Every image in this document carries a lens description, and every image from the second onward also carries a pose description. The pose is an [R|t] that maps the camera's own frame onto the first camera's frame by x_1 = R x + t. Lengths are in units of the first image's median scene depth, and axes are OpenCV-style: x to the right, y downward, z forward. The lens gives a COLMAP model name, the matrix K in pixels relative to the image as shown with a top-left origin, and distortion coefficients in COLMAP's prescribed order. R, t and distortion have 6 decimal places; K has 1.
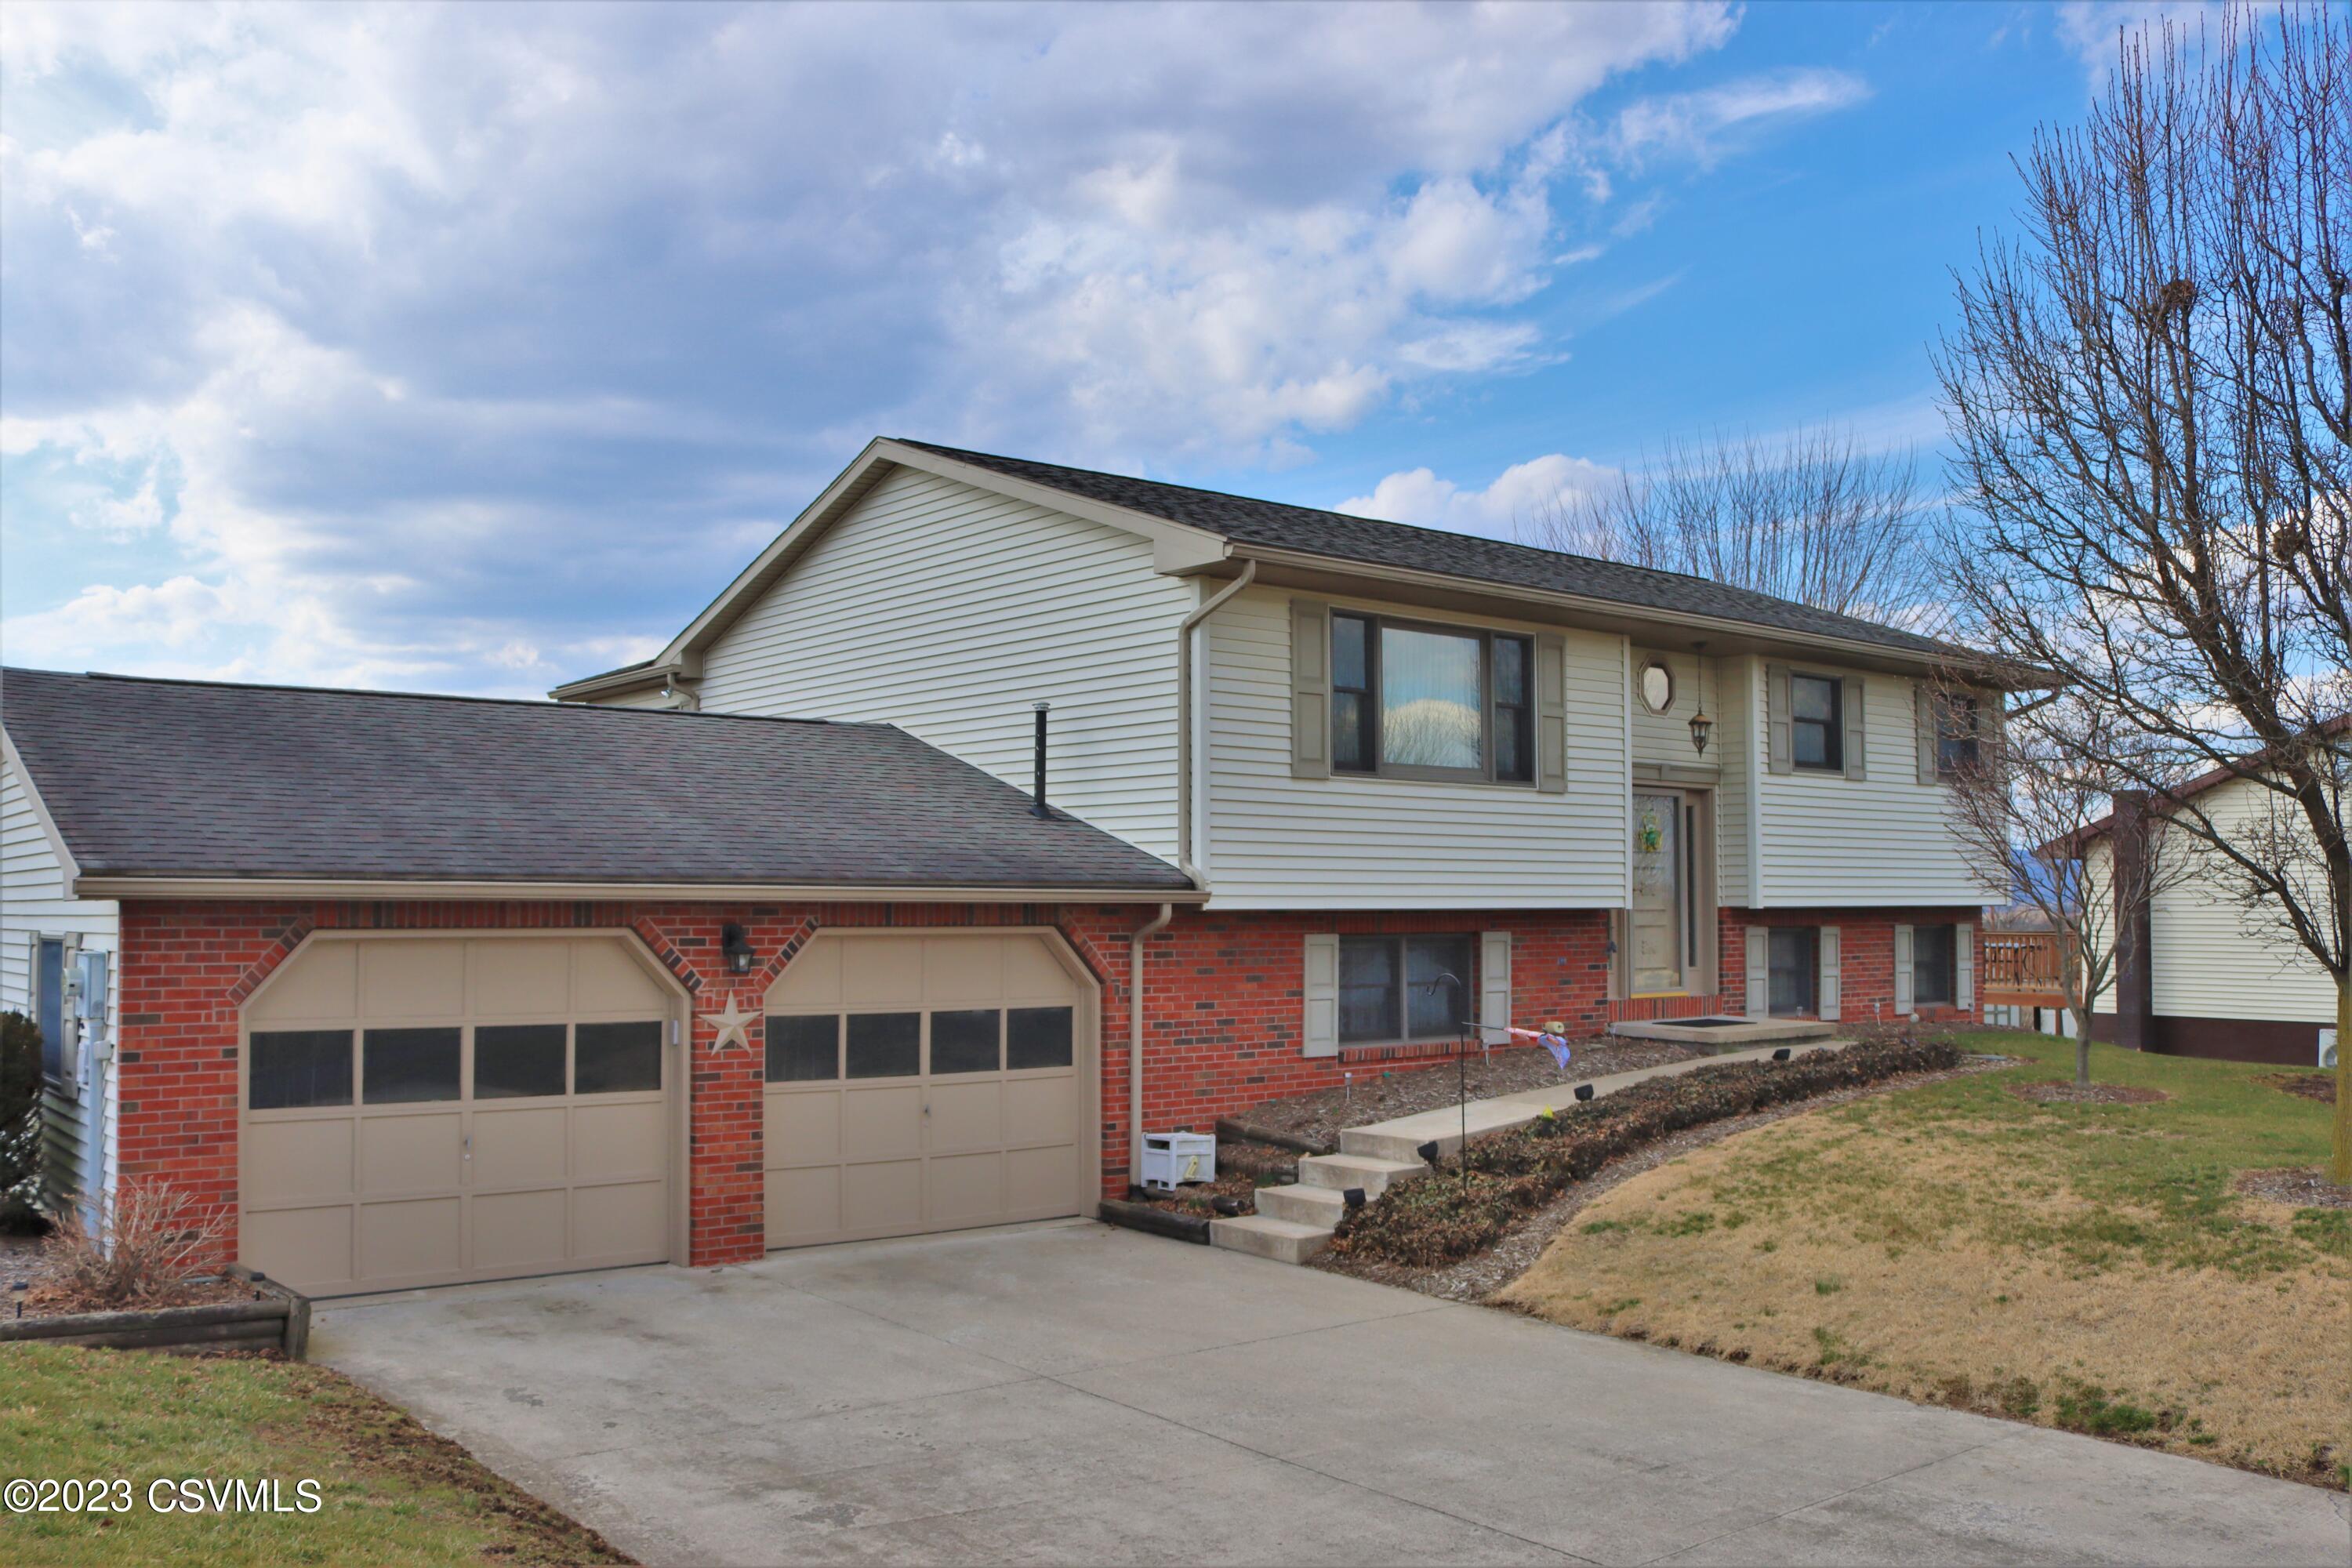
lens RADIAL K [[1976.7, 0, 1176.0], [0, 1976.7, 784.0], [0, 0, 1]] dist [-0.133923, 0.141986]
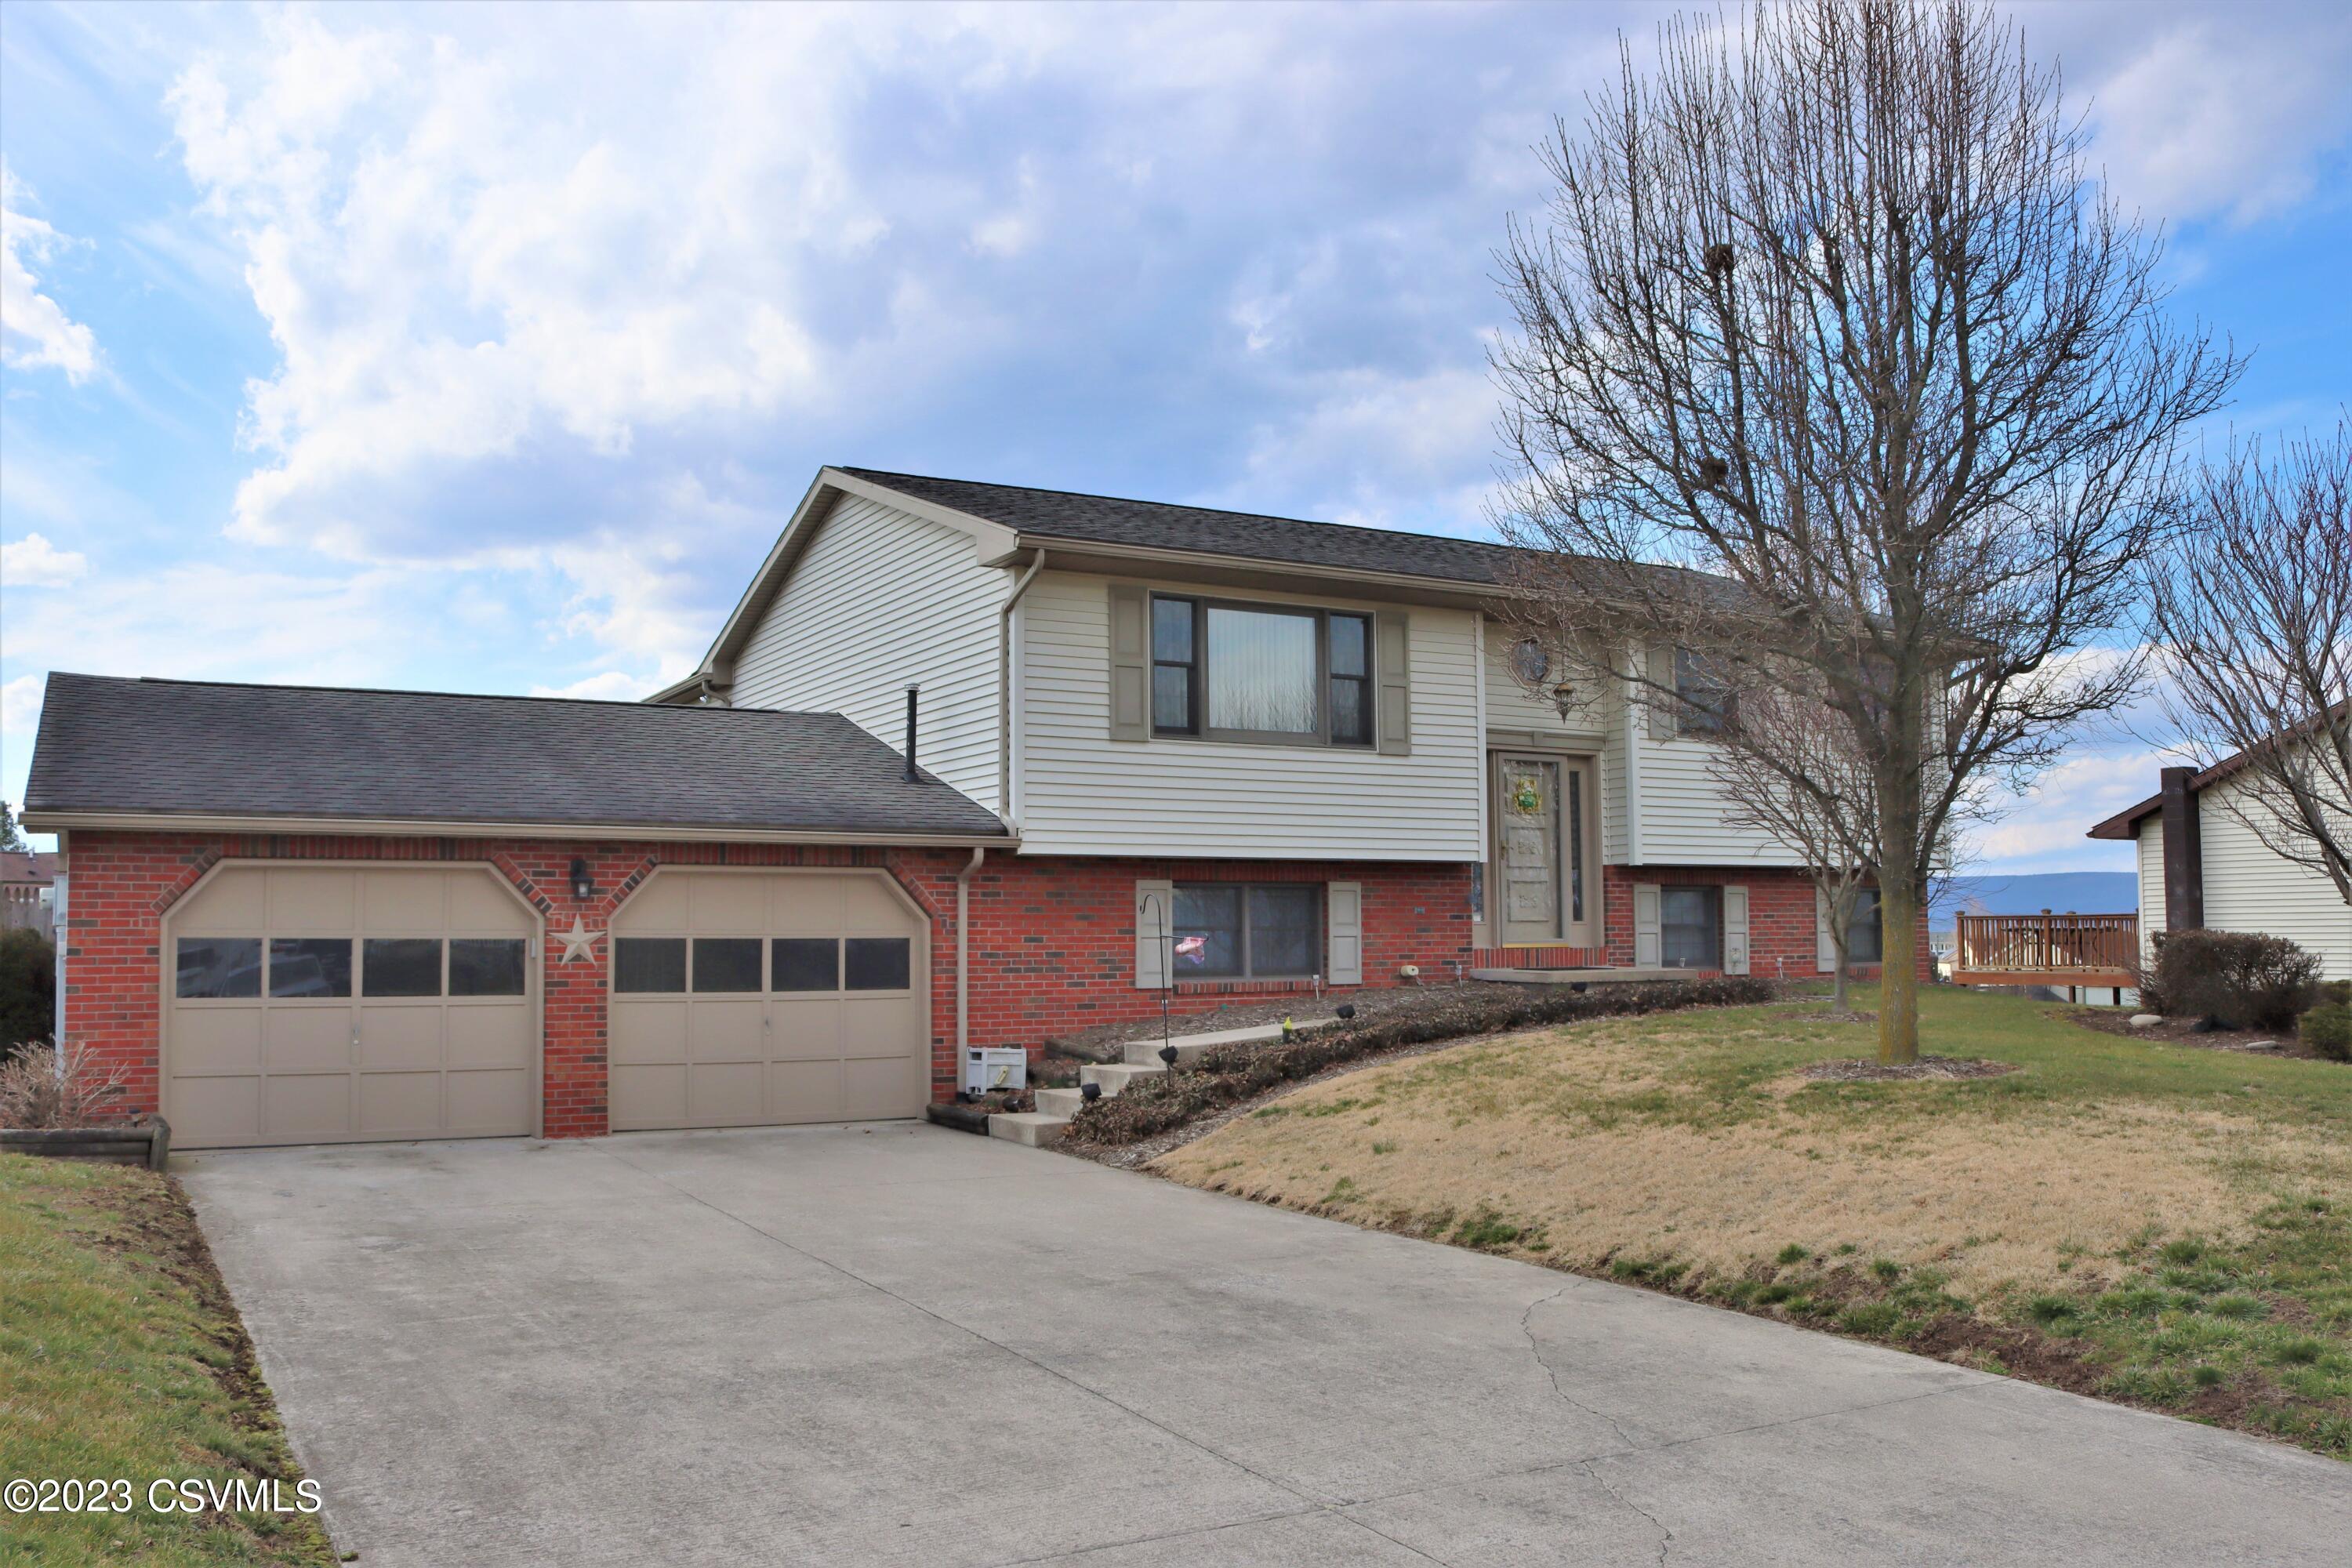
lens RADIAL K [[1922.1, 0, 1166.6], [0, 1922.1, 802.8], [0, 0, 1]] dist [-0.129006, 0.126772]
pose [[0.984244, -0.020280, -0.175648, 0.301680], [0.018267, 0.999748, -0.013066, 0.050840], [0.175868, 0.009651, 0.984366, -0.091251]]
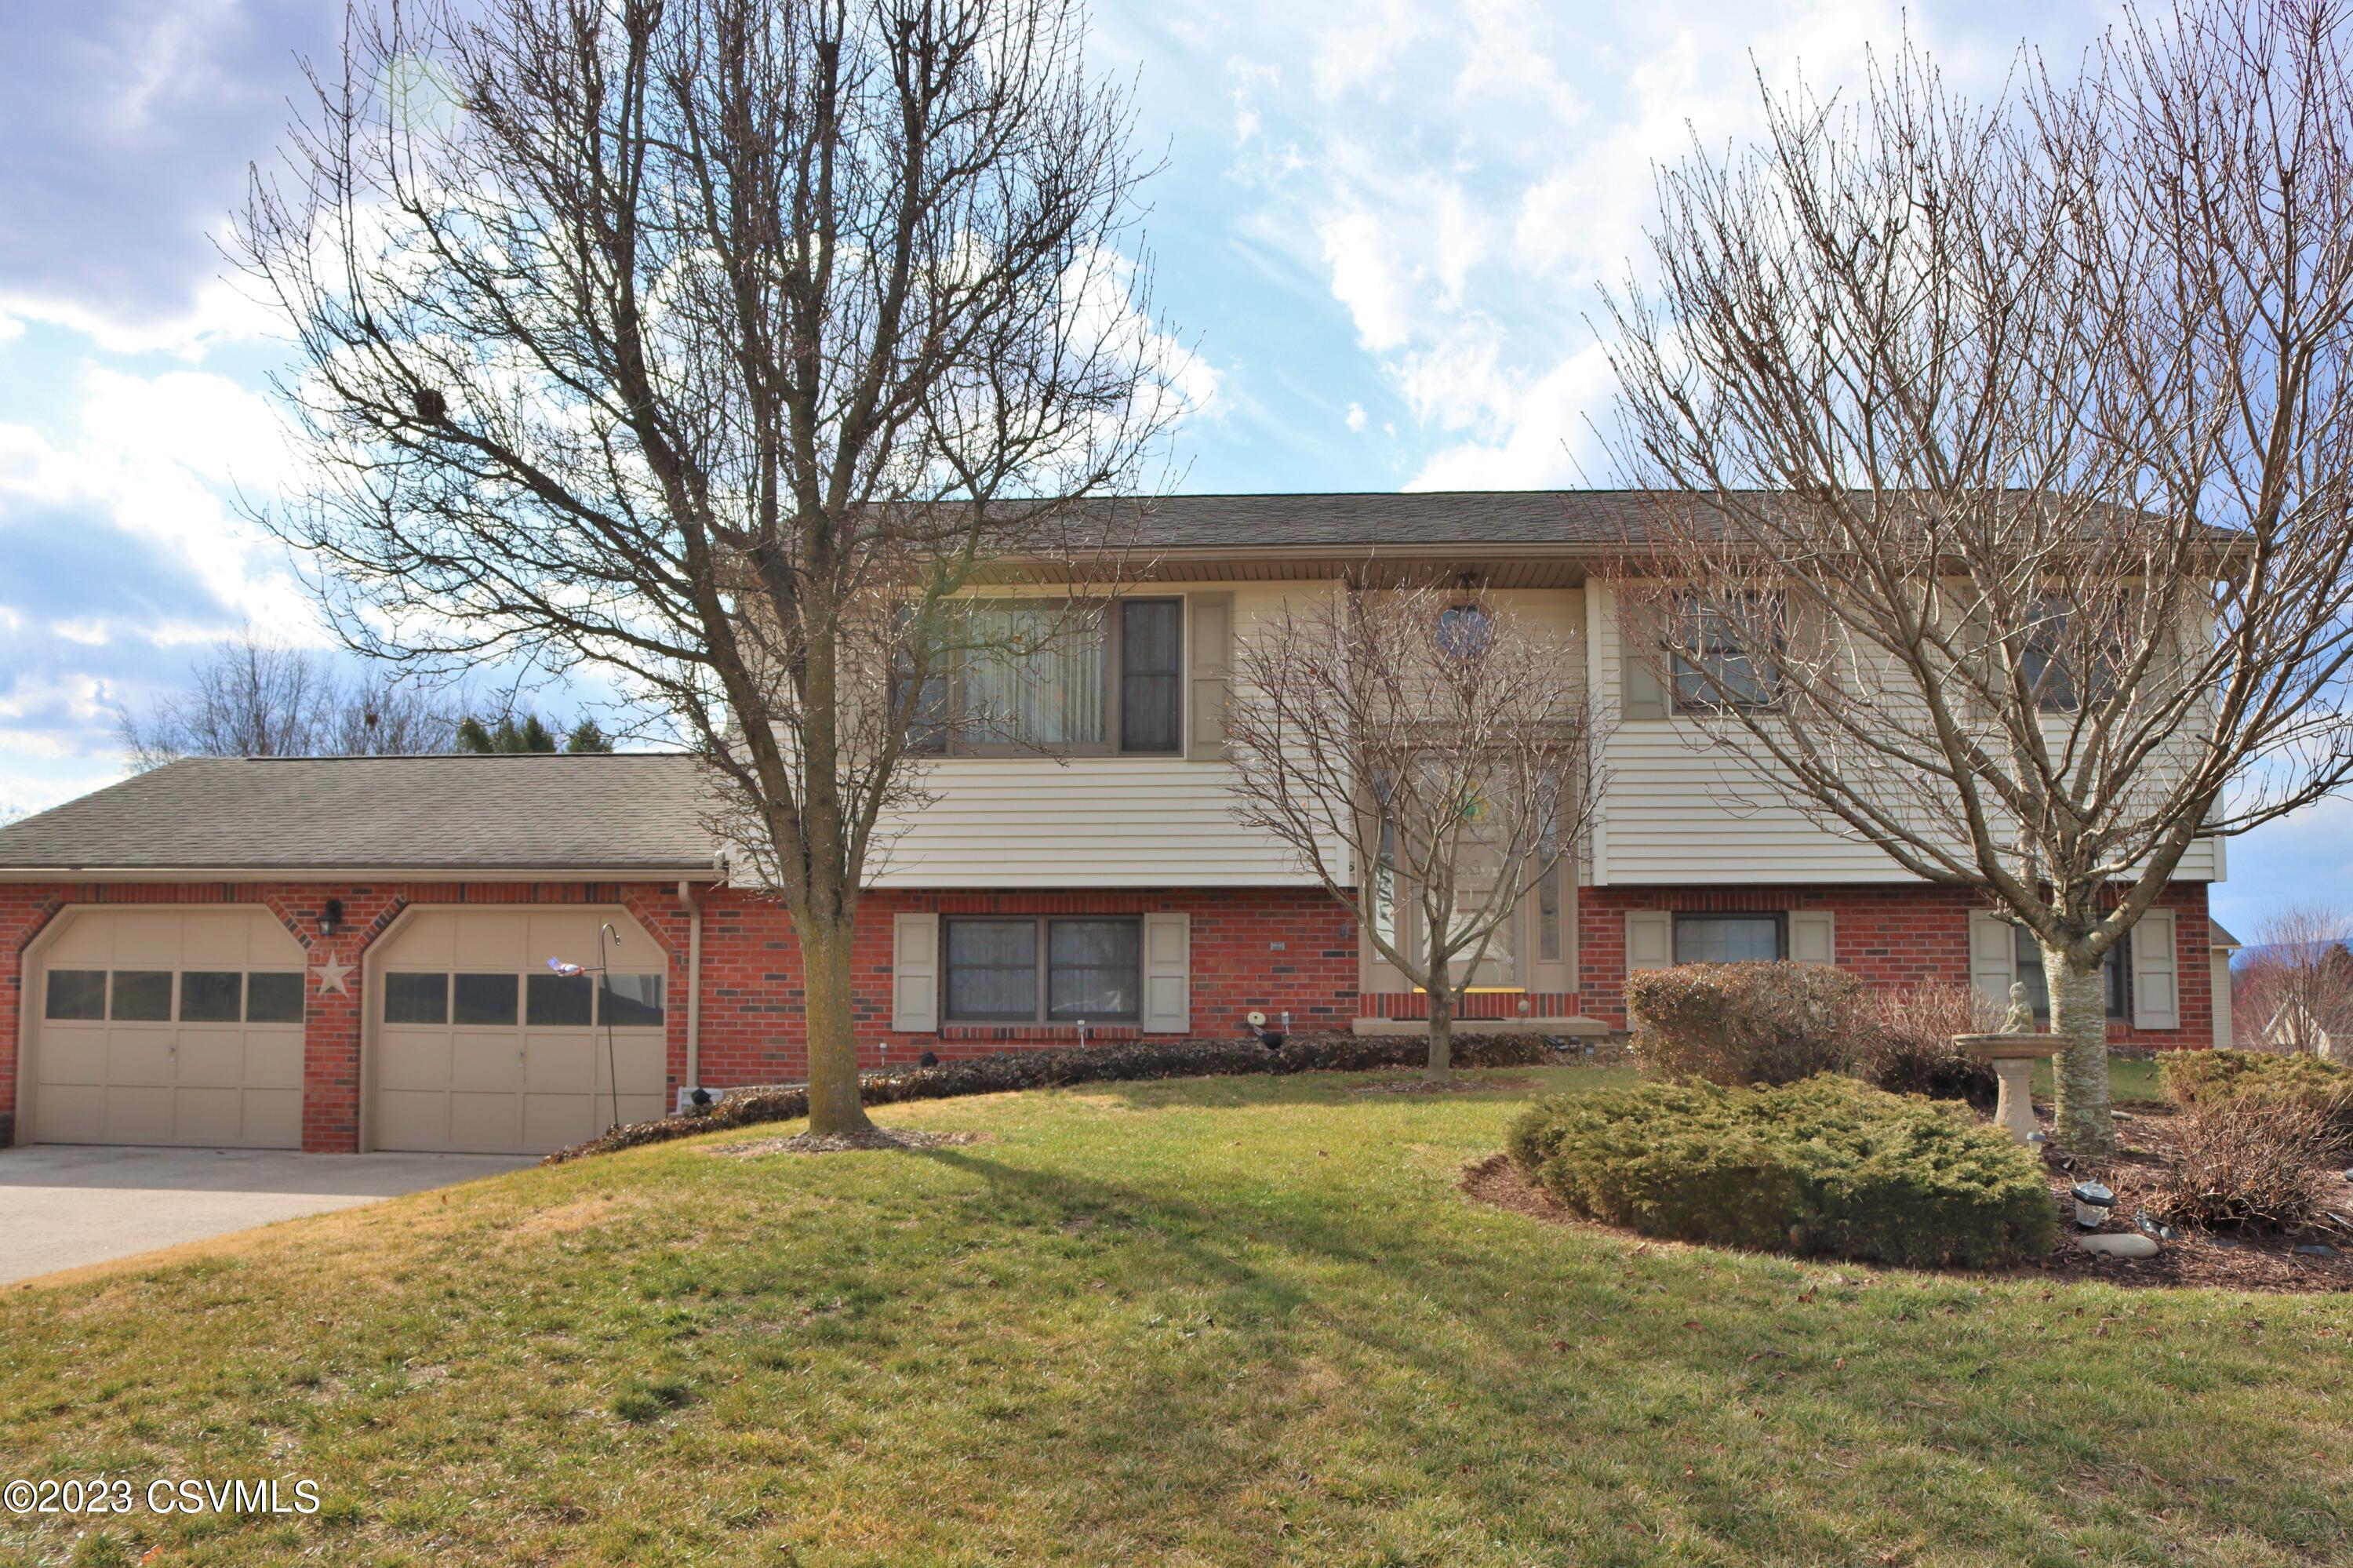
lens RADIAL K [[1923.0, 0, 1167.1], [0, 1923.0, 802.8], [0, 0, 1]] dist [-0.129006, 0.126772]
pose [[0.728640, -0.064221, -0.681880, 0.936578], [0.041208, 0.997901, -0.049951, 0.081270], [0.683656, 0.008297, 0.729757, 0.393999]]
